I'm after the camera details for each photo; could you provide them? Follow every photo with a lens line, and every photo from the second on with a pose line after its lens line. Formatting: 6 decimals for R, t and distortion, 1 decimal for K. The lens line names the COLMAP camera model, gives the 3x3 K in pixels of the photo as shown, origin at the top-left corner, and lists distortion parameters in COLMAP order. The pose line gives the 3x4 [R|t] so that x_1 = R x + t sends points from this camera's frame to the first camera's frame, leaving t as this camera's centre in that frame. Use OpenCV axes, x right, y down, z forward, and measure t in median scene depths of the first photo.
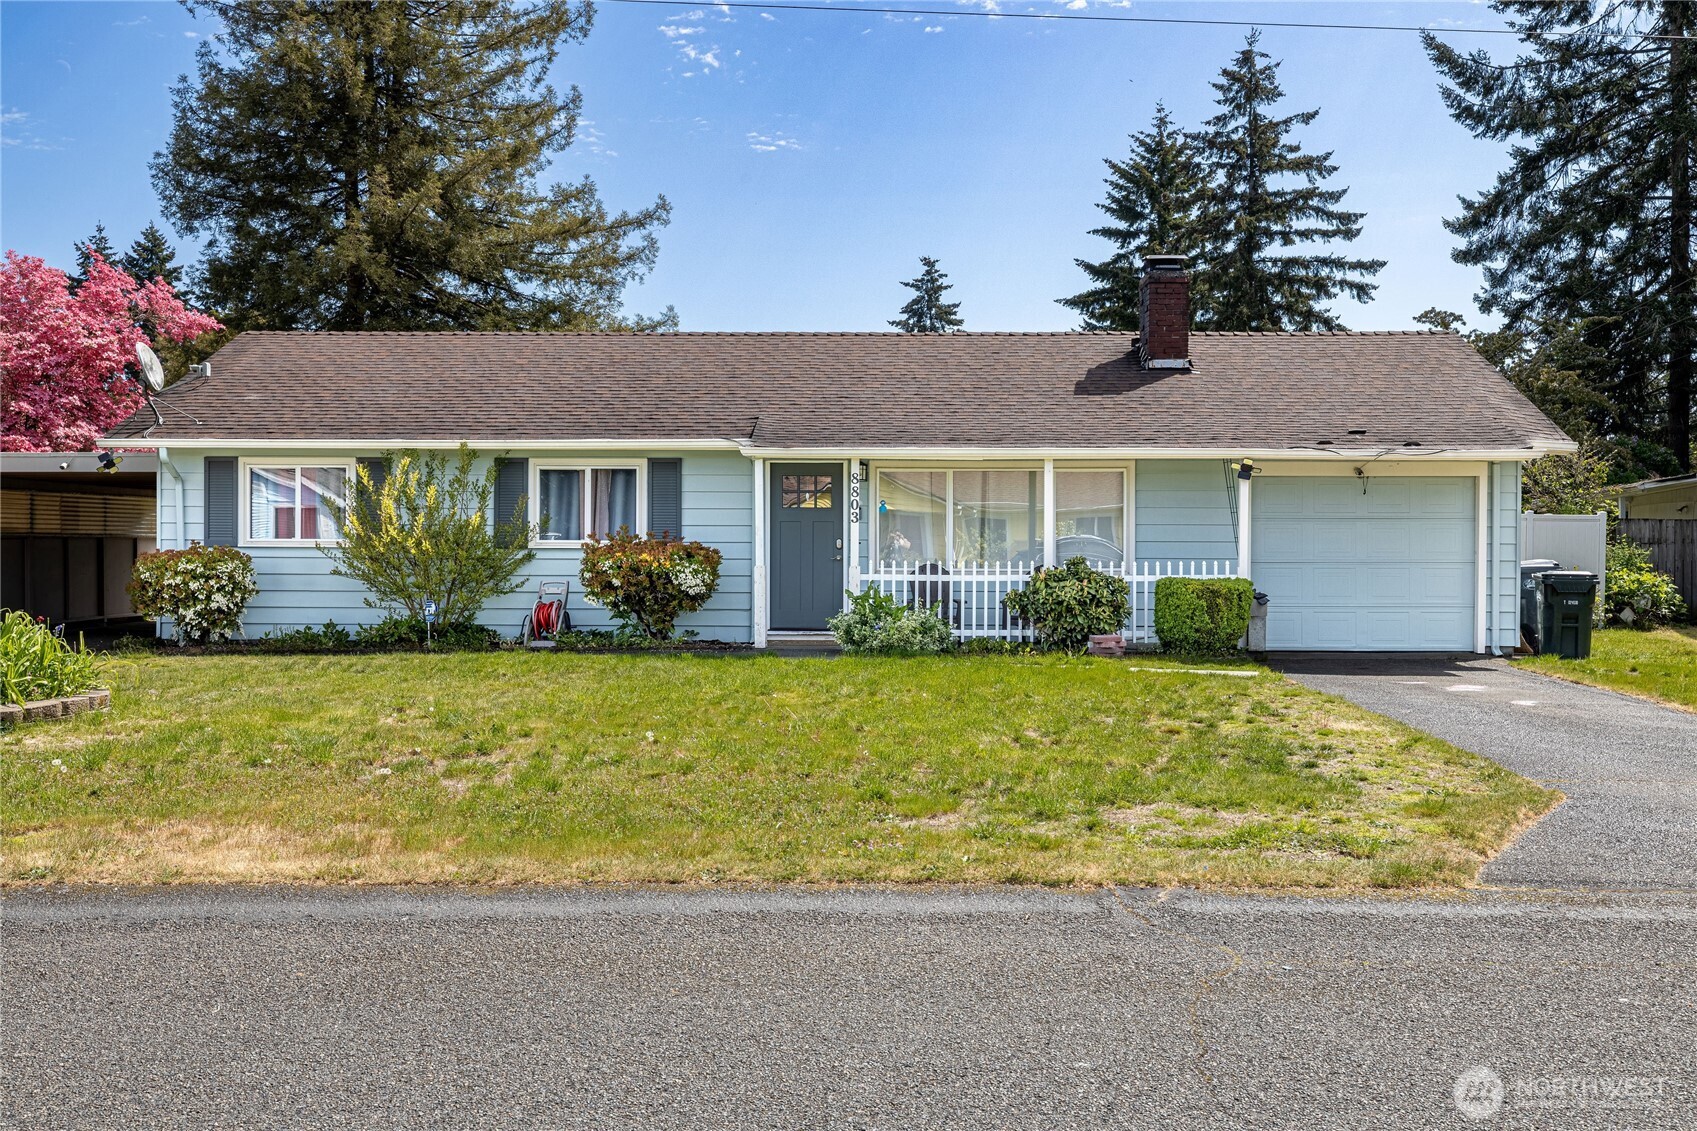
lens RADIAL K [[1642.2, 0, 857.7], [0, 1642.2, 559.2], [0, 0, 1]] dist [-0.001867, 0.009951]
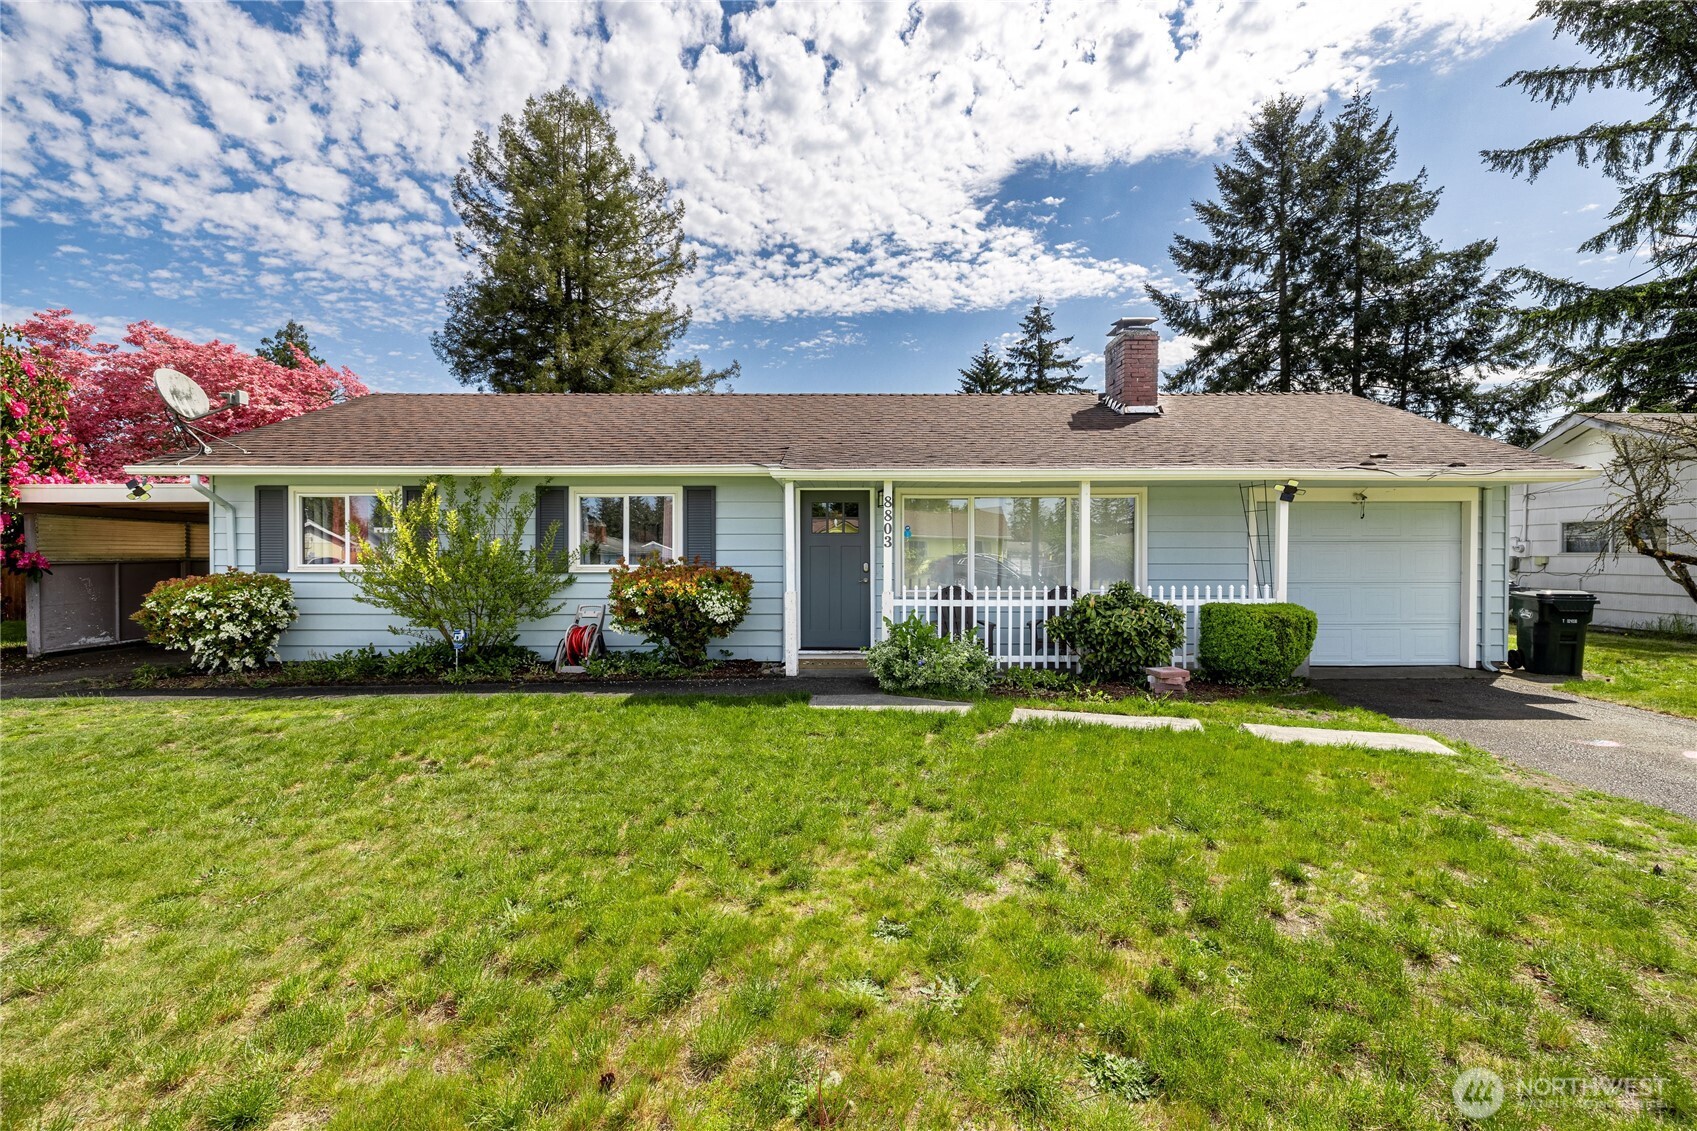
lens RADIAL K [[714.7, 0, 852.7], [0, 714.7, 563.1], [0, 0, 1]] dist [-0.001796, -0.000357]
pose [[0.999681, -0.004294, 0.024884, -0.031449], [0.004233, 0.999988, 0.002476, -0.013114], [-0.024895, -0.002370, 0.999687, 0.544069]]
